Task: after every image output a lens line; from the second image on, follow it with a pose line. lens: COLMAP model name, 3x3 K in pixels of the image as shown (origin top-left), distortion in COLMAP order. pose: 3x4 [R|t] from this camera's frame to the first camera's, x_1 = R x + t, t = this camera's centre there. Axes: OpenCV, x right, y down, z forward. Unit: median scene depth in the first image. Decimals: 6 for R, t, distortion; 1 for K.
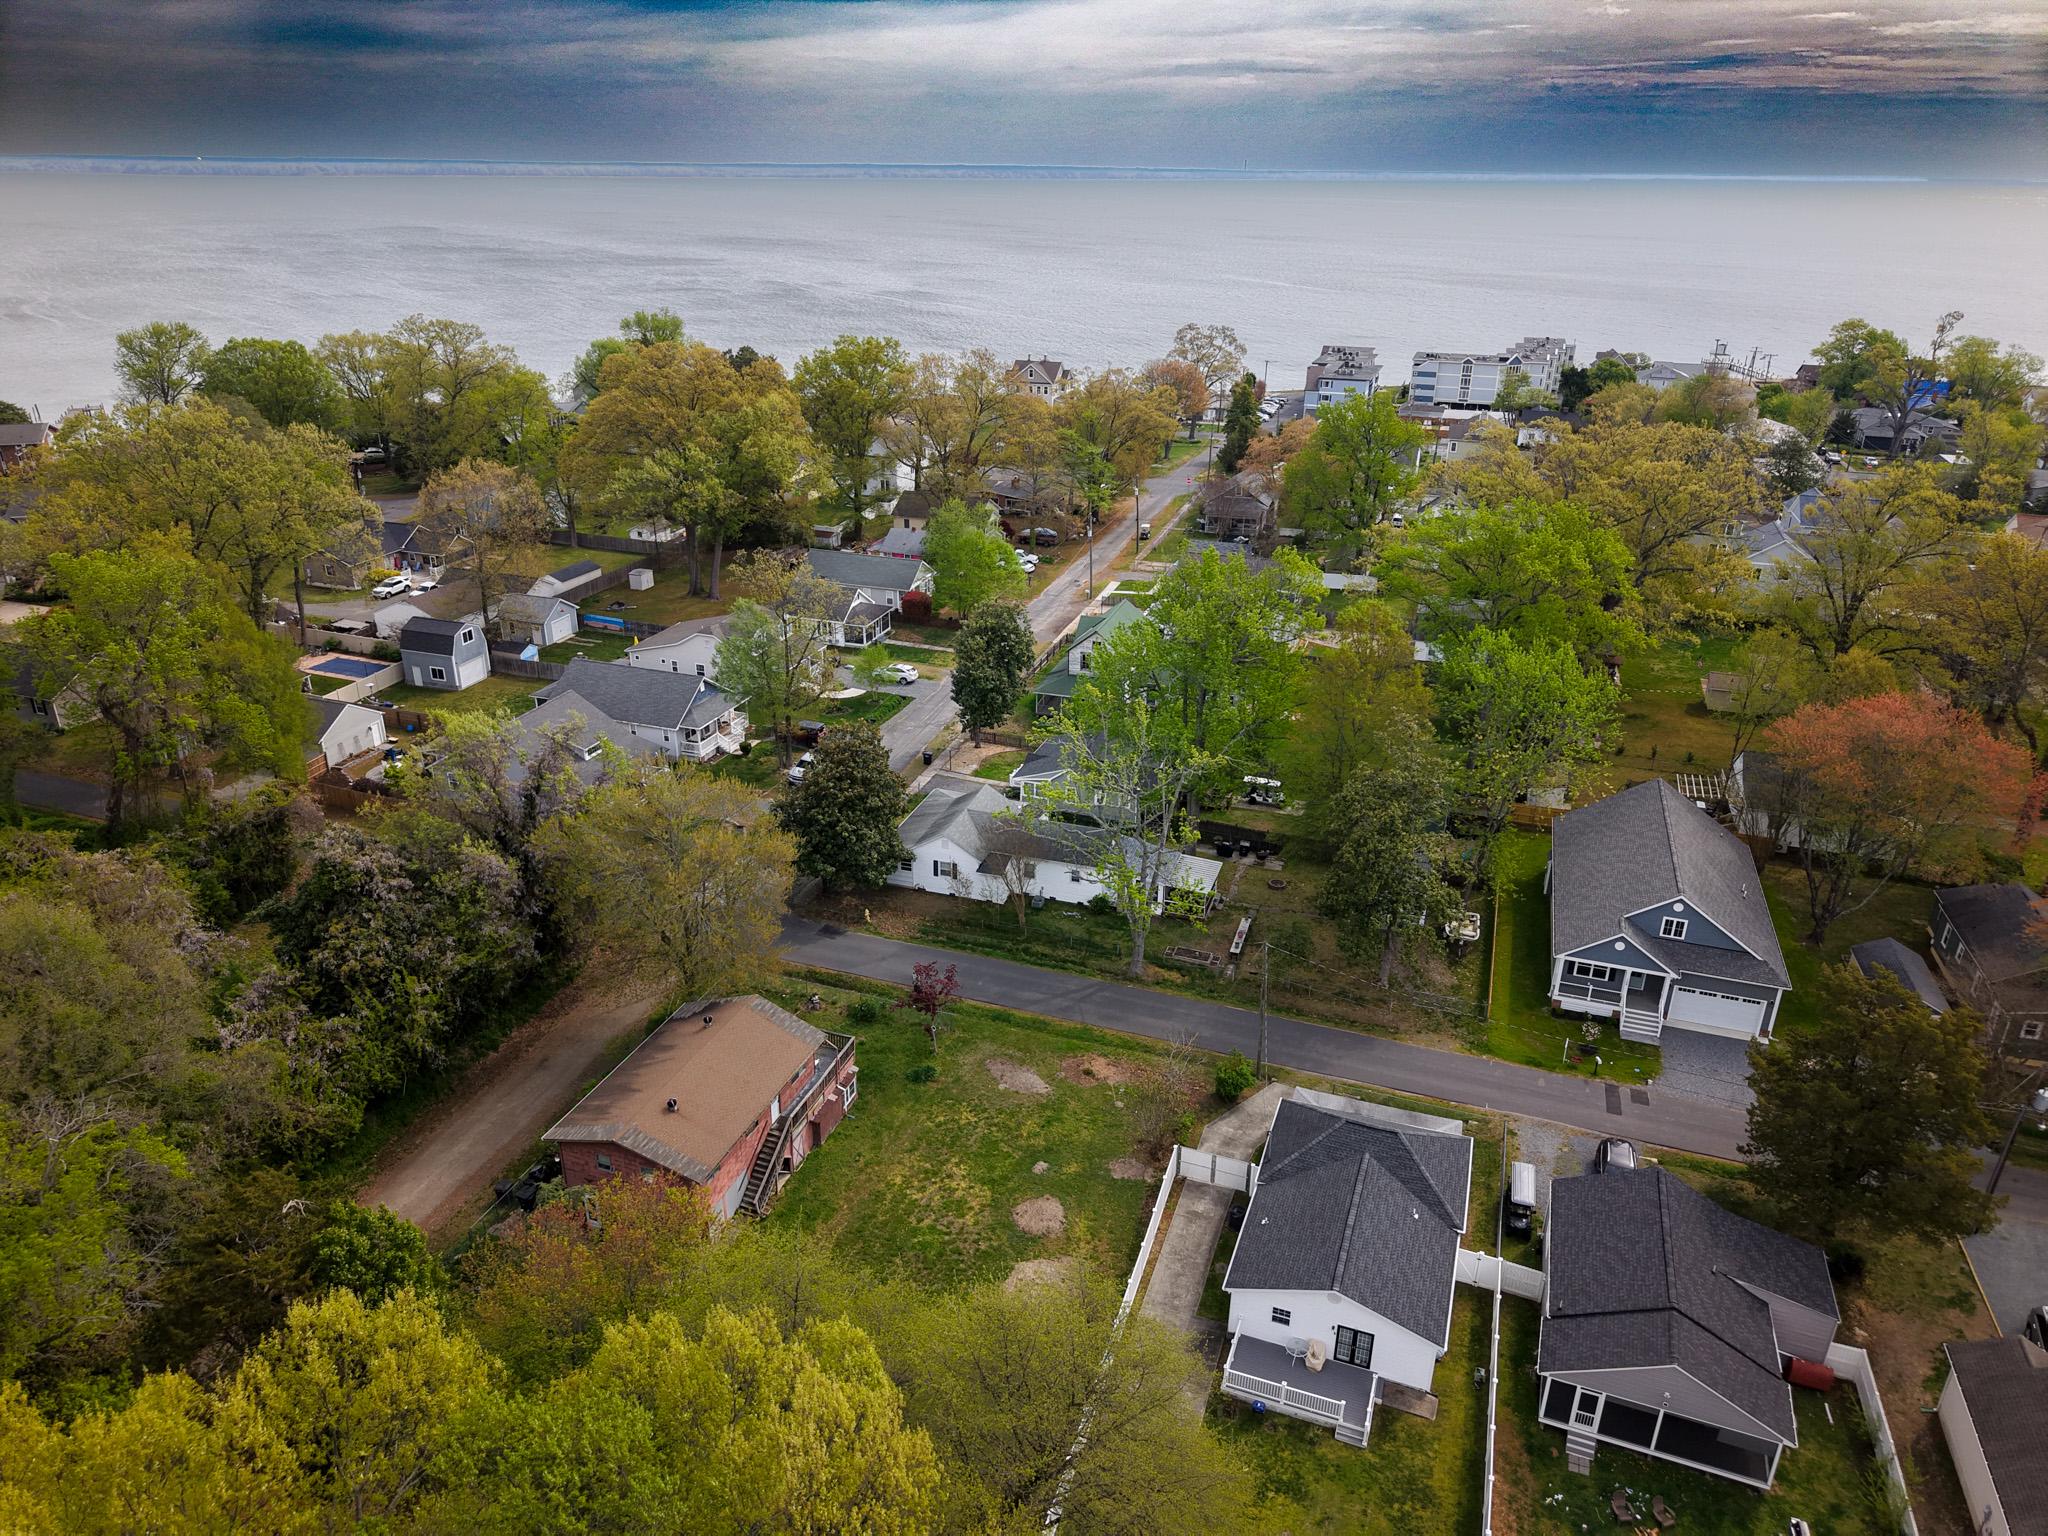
lens RADIAL K [[1370.3, 0, 1015.7], [0, 1370.3, 762.9], [0, 0, 1]] dist [0.028038, -0.031705]
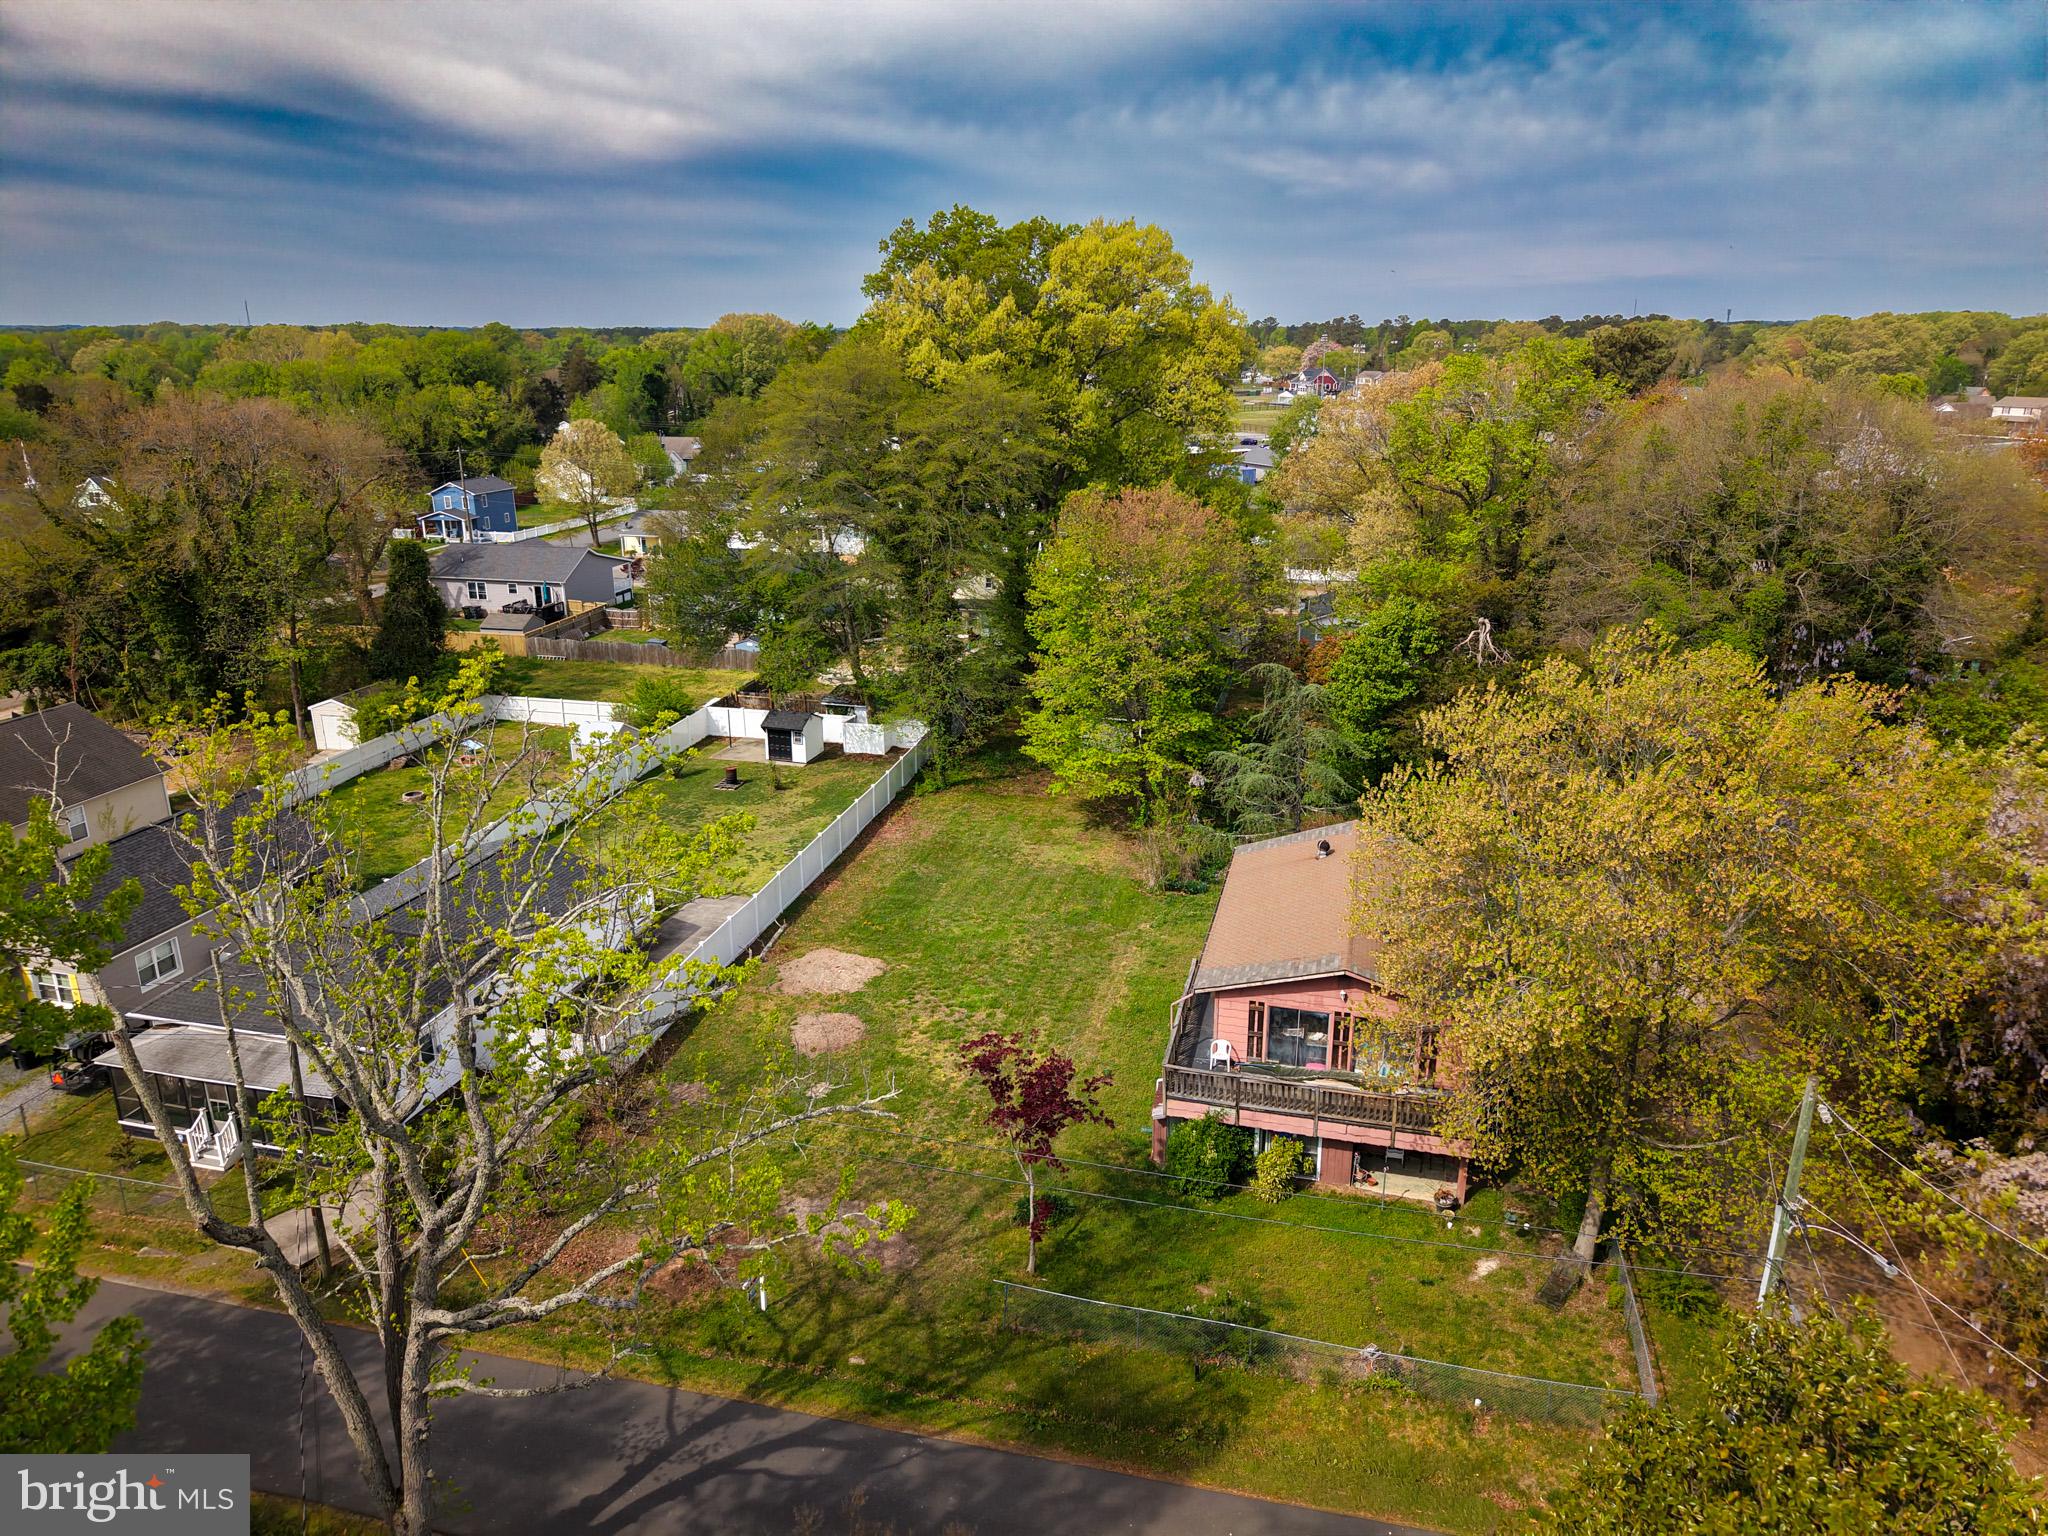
lens RADIAL K [[1370.3, 0, 1039.5], [0, 1370.3, 763.6], [0, 0, 1]] dist [0.028038, -0.031705]
pose [[-0.994246, 0.029985, -0.102836, -0.018327], [-0.045101, 0.753598, 0.655786, -0.196820], [0.097161, 0.656651, -0.747910, 1.136738]]
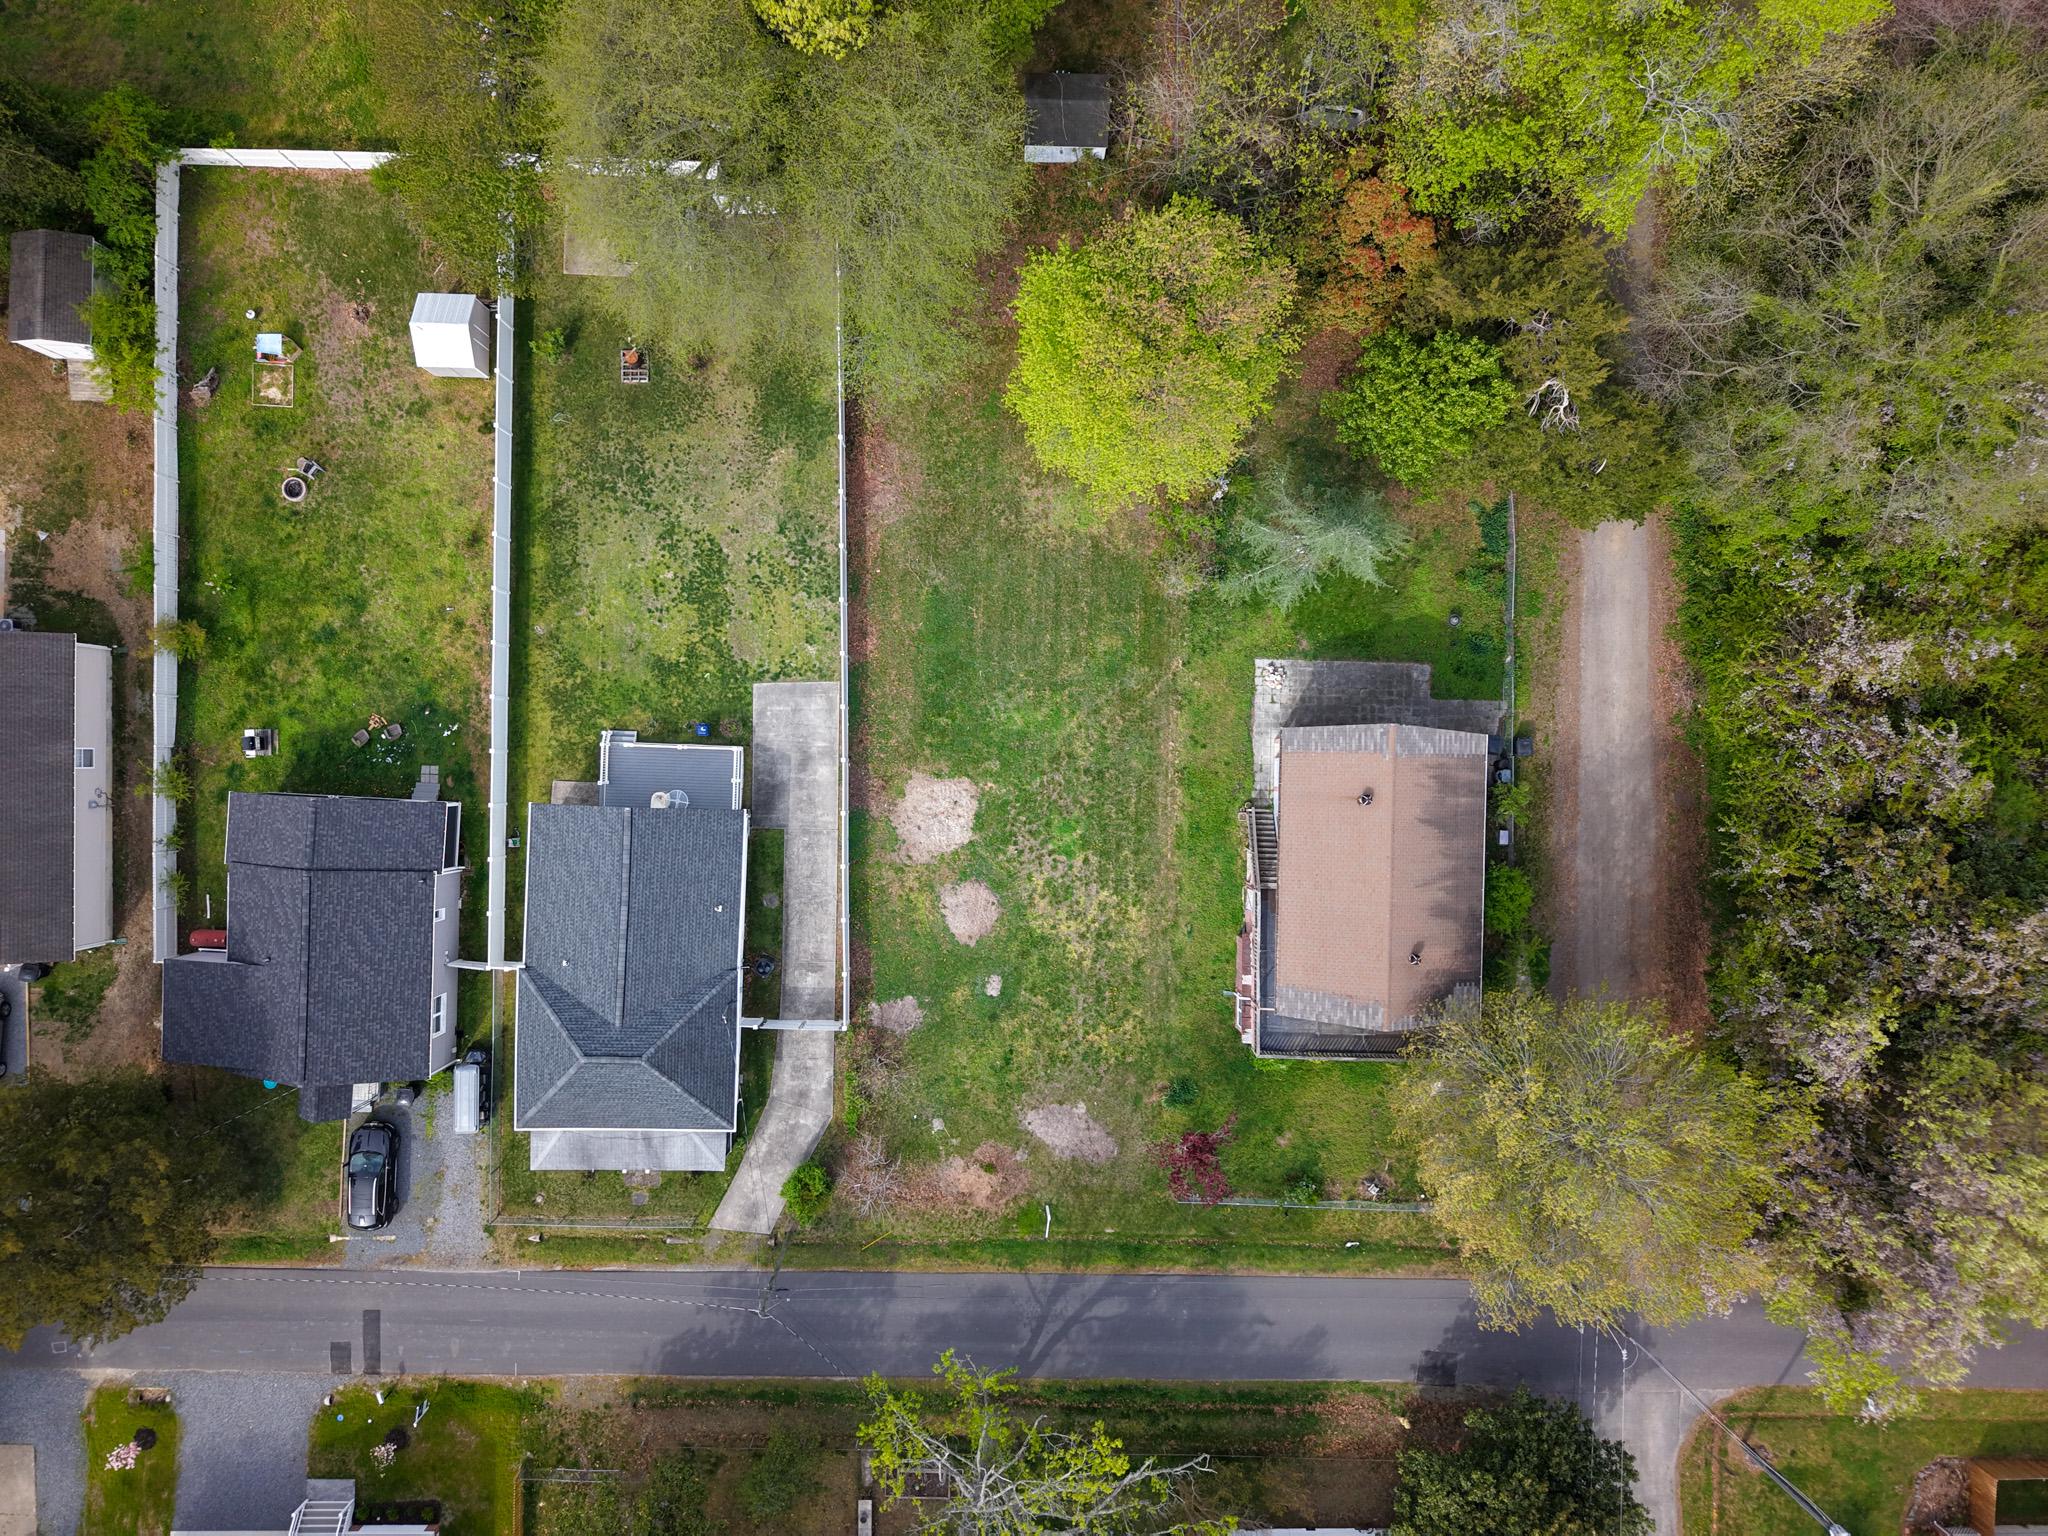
lens RADIAL K [[1370.3, 0, 1052.0], [0, 1370.3, 752.3], [0, 0, 1]] dist [0.028038, -0.031705]
pose [[-0.945858, 0.322556, -0.036183, -0.028697], [-0.163937, -0.378539, 0.910952, -0.386794], [0.280136, 0.867563, 0.410923, 0.417578]]
